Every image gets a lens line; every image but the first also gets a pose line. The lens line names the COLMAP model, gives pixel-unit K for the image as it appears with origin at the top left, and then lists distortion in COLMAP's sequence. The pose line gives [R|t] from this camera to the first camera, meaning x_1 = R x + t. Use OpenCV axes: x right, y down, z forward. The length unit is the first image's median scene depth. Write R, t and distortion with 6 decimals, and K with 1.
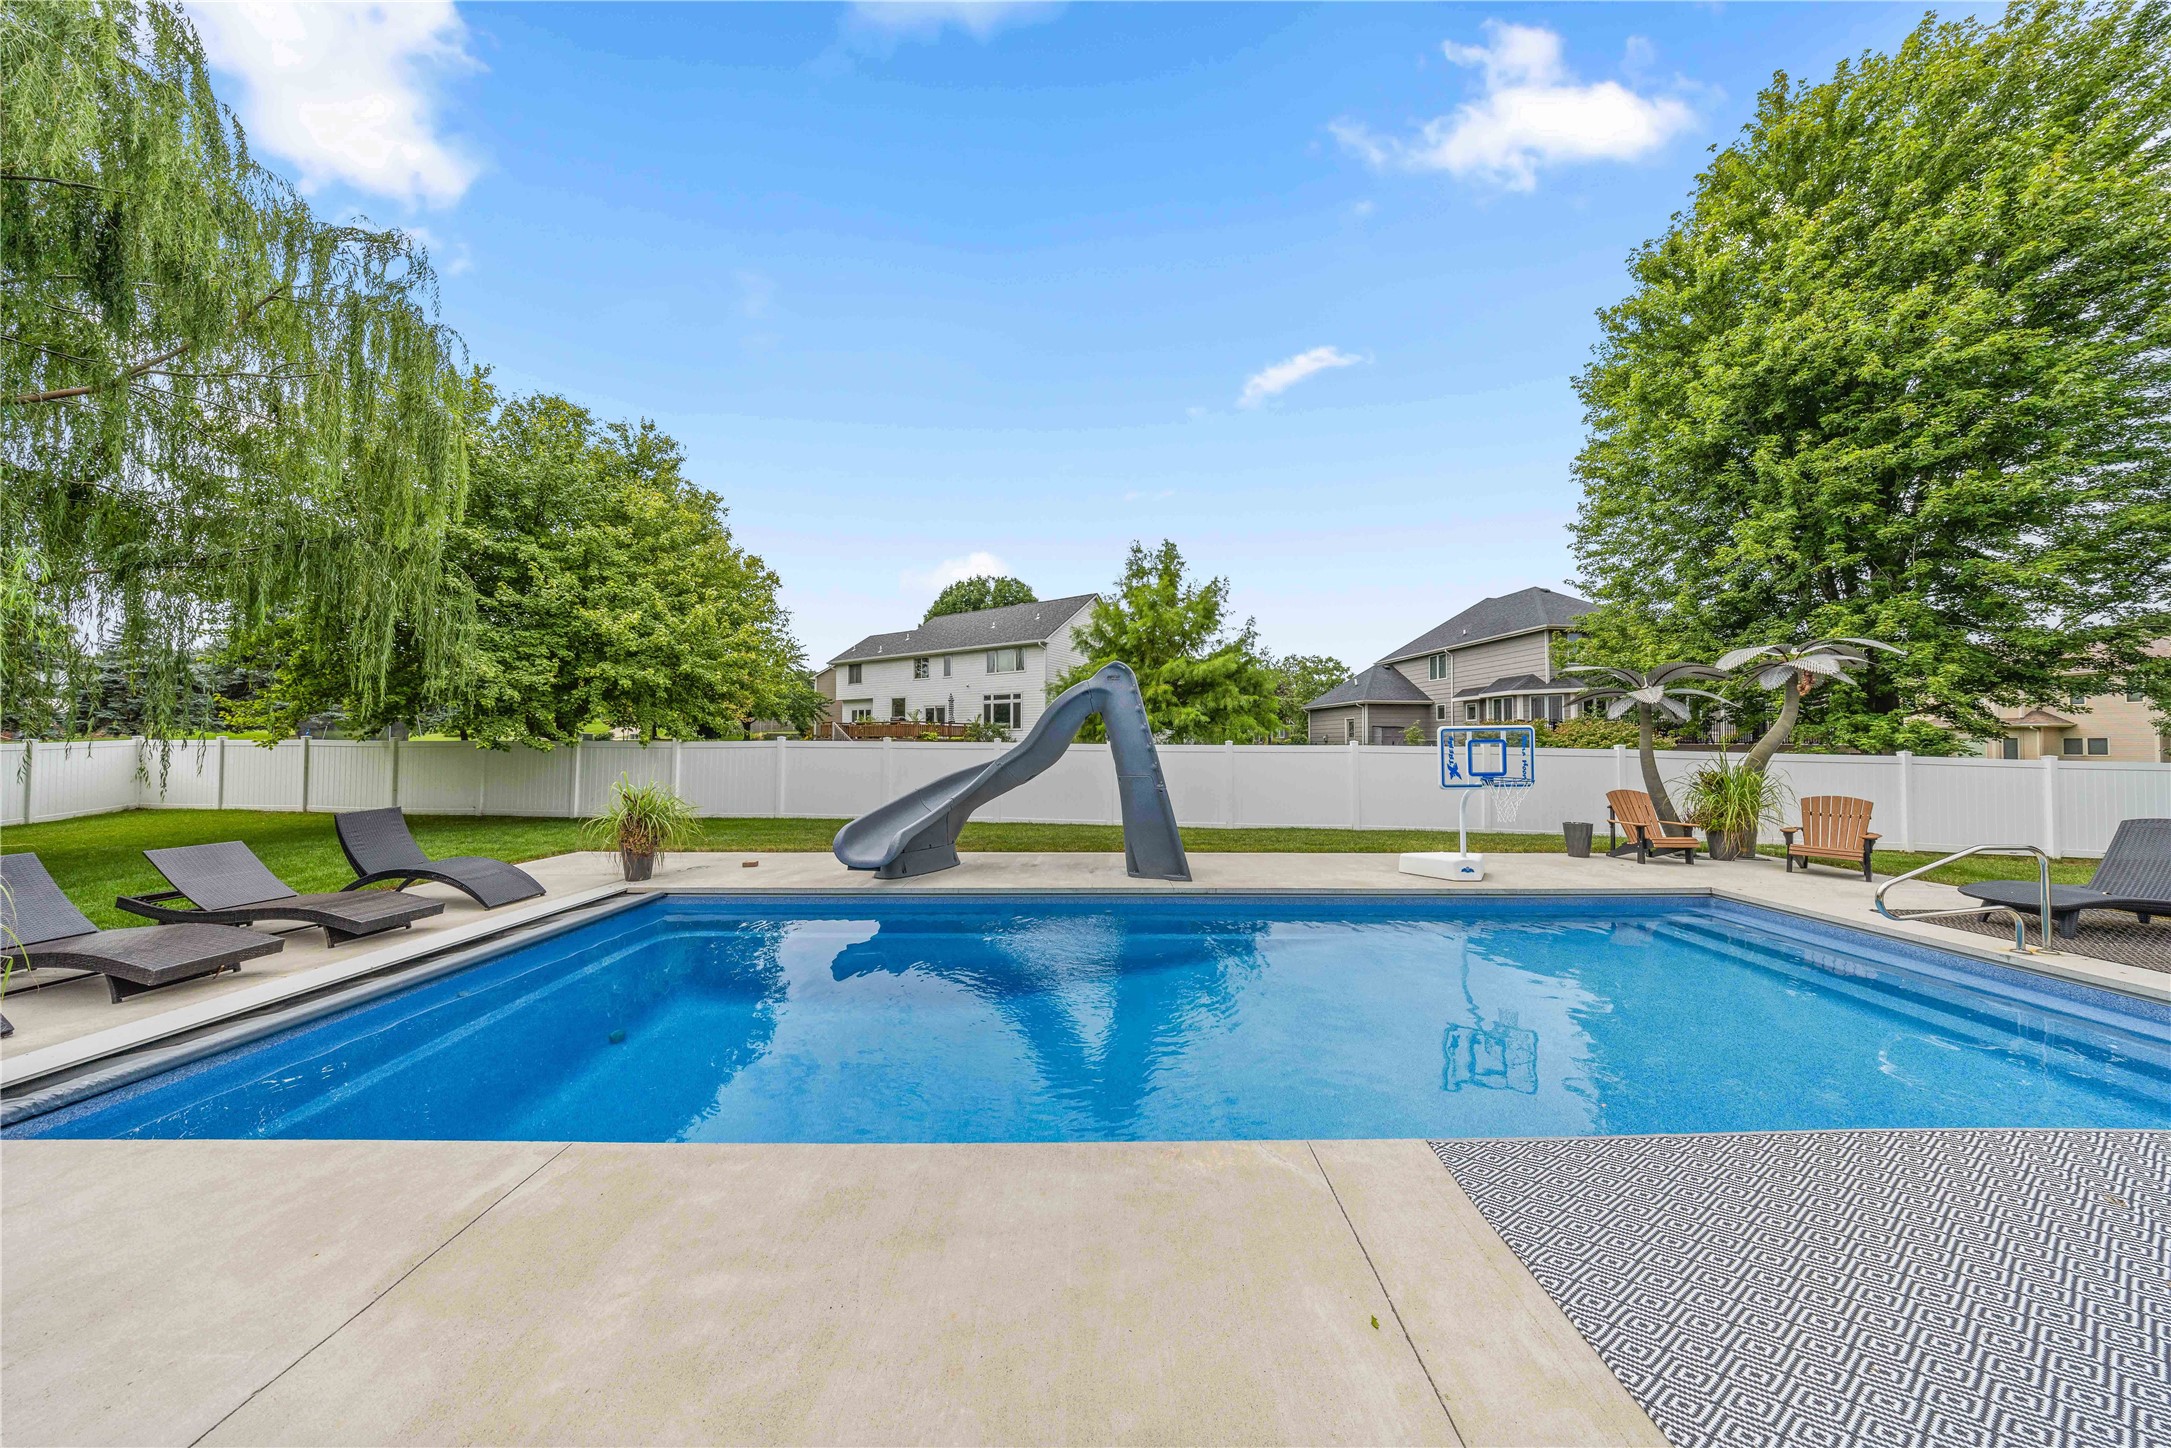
lens RADIAL K [[628.1, 0, 1088.2], [0, 628.1, 731.0], [0, 0, 1]] dist [-0.001034, -0.000034]
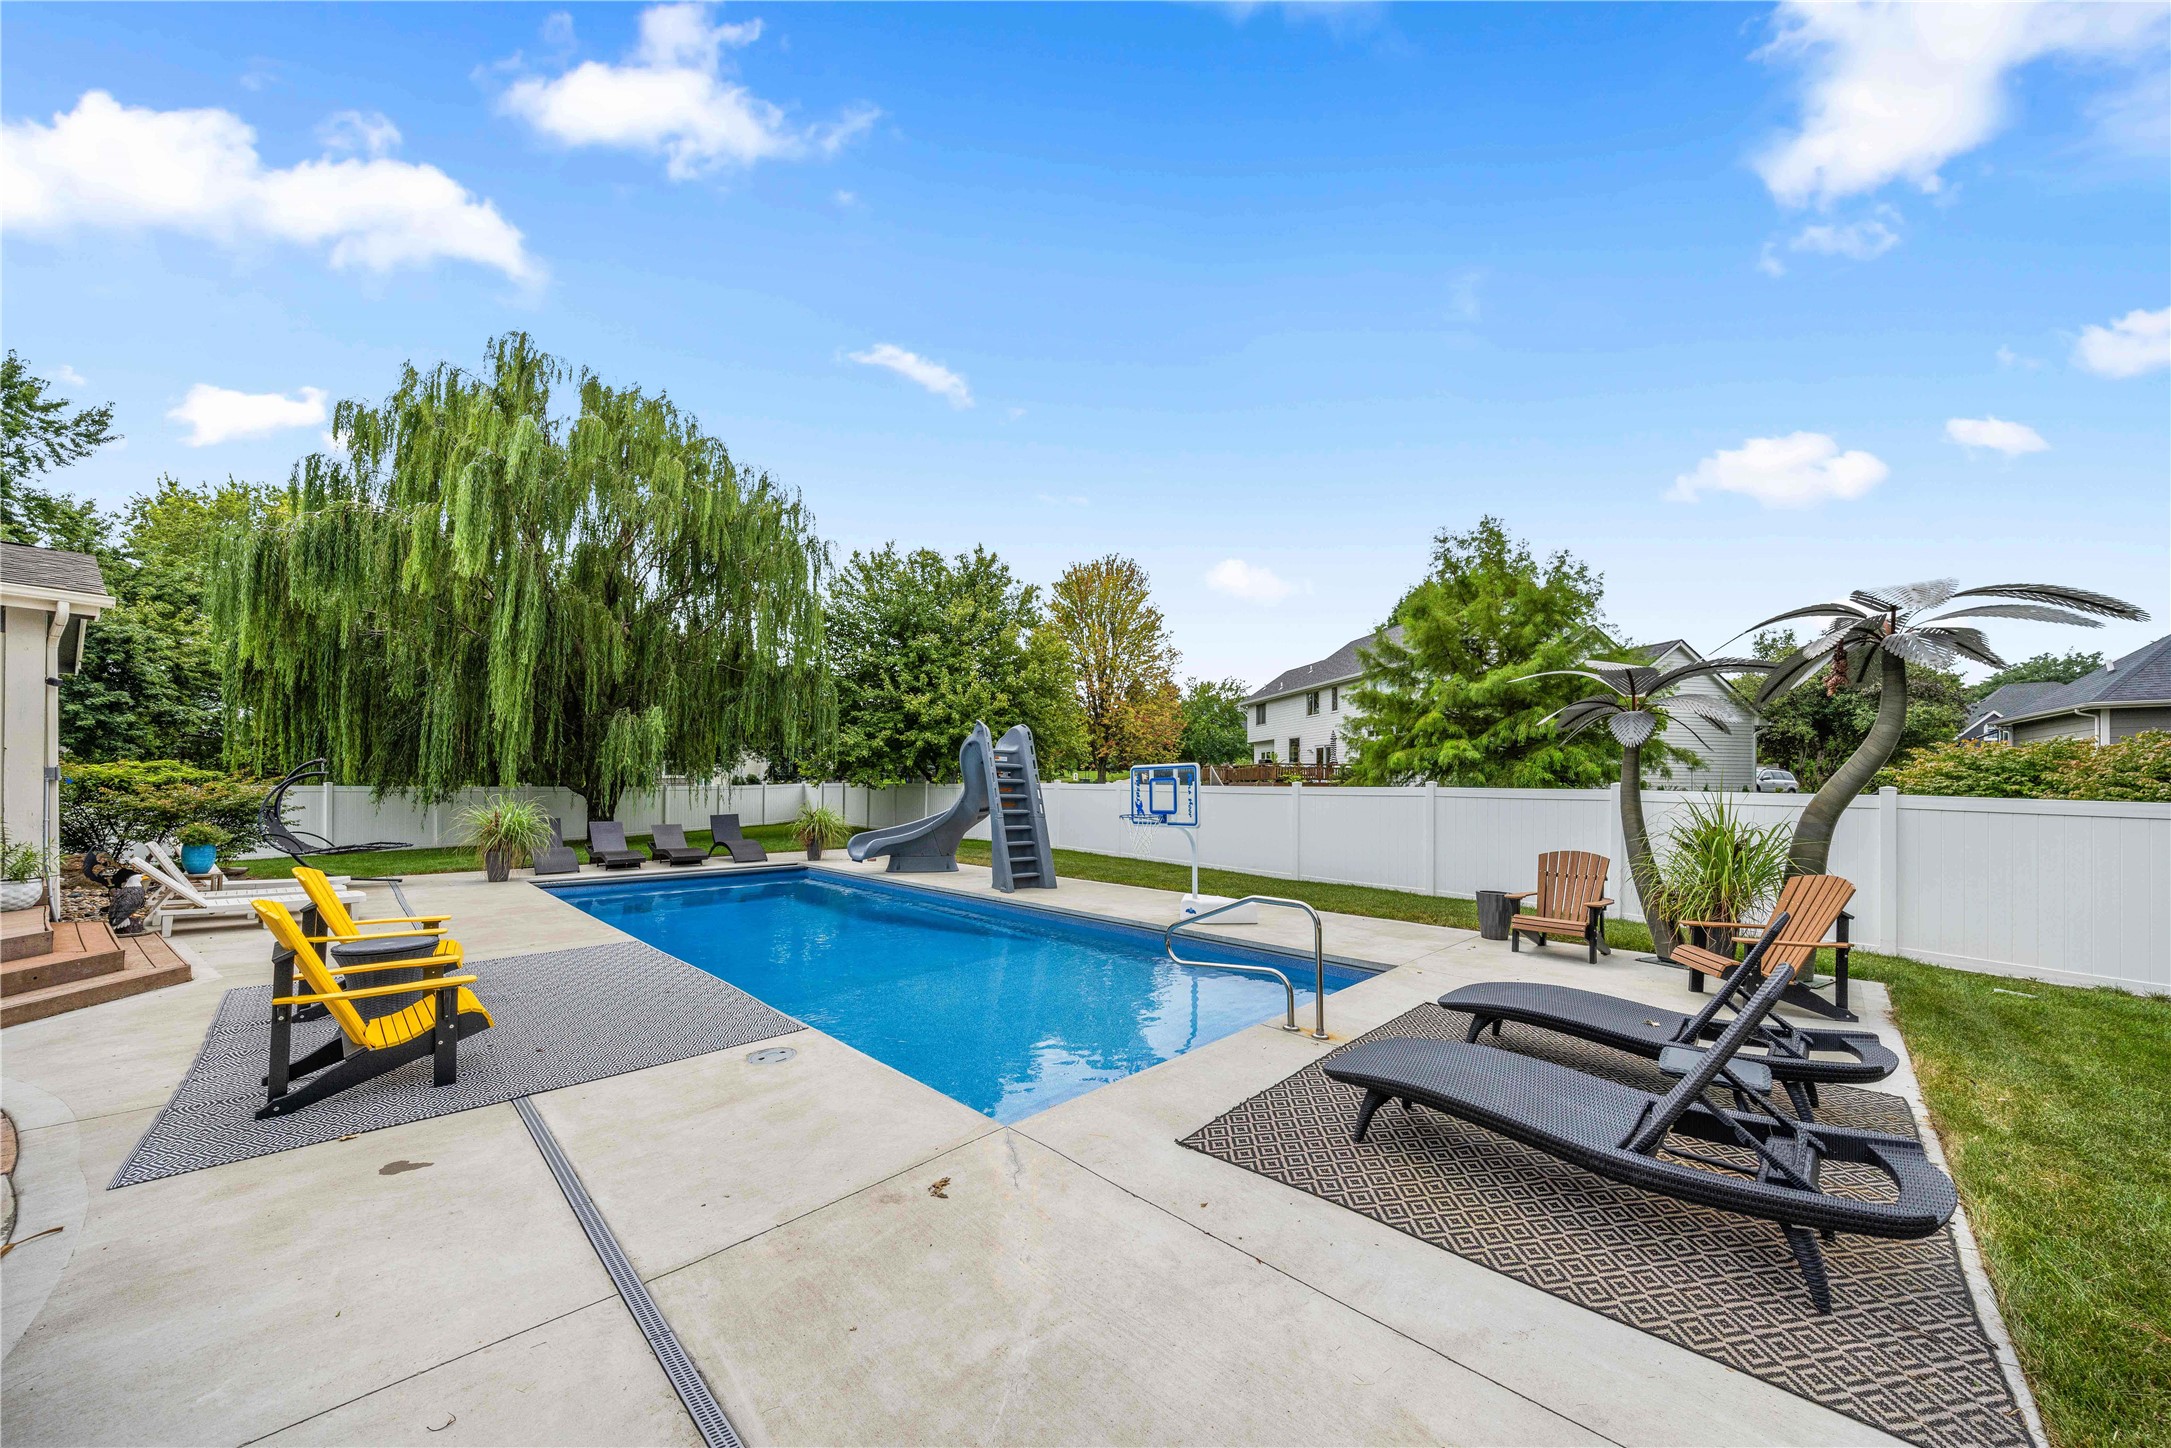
lens RADIAL K [[741.9, 0, 1089.9], [0, 741.9, 784.3], [0, 0, 1]] dist [0.000230, 0.000145]
pose [[0.712271, -0.003362, -0.701897, 0.621770], [0.013168, 0.999877, 0.008574, 0.005520], [0.701781, -0.015349, 0.712227, 0.035219]]
